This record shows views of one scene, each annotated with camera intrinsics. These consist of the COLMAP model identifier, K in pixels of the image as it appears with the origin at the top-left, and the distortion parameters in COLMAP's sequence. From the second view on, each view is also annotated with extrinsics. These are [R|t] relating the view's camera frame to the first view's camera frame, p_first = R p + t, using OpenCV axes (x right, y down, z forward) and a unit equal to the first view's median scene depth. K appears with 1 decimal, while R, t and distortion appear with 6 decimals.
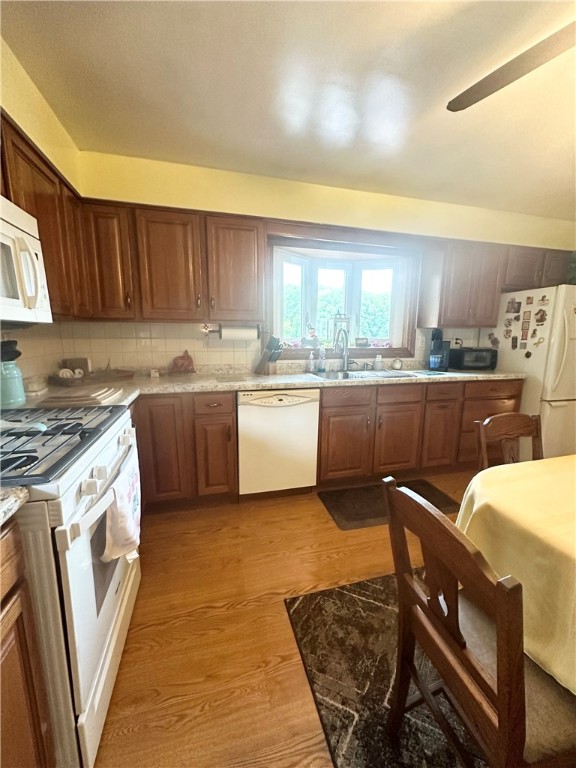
lens RADIAL K [[307.5, 0, 289.6], [0, 307.5, 385.4], [0, 0, 1]] dist [-0.002457, 0.000073]
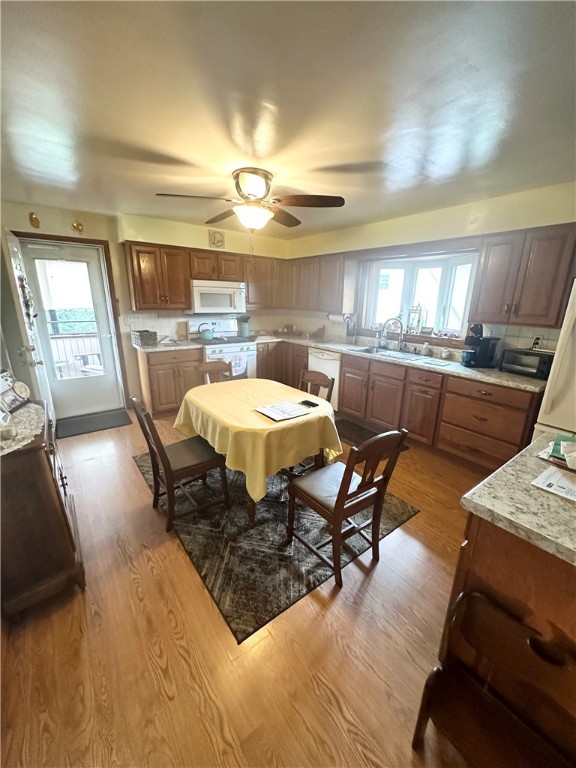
lens RADIAL K [[307.5, 0, 289.6], [0, 307.5, 385.4], [0, 0, 1]] dist [-0.002457, 0.000073]
pose [[0.376026, 0.246326, -0.893268, 1.229622], [-0.187265, 0.964328, 0.187090, -0.067048], [0.907489, 0.096927, 0.408741, 0.080856]]
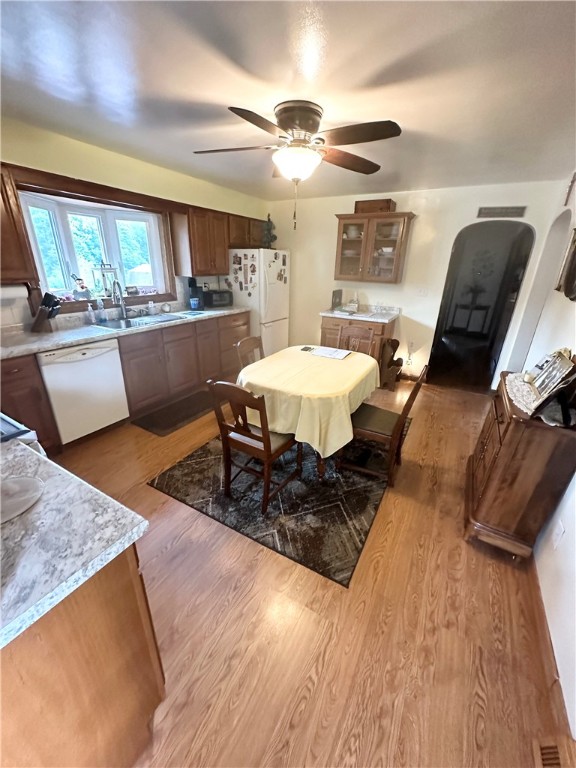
lens RADIAL K [[307.5, 0, 289.6], [0, 307.5, 385.4], [0, 0, 1]] dist [-0.002457, 0.000073]
pose [[0.702492, -0.255414, 0.664280, -0.220168], [0.098375, 0.959271, 0.264803, -0.052529], [-0.704859, -0.120674, 0.699007, -0.269850]]
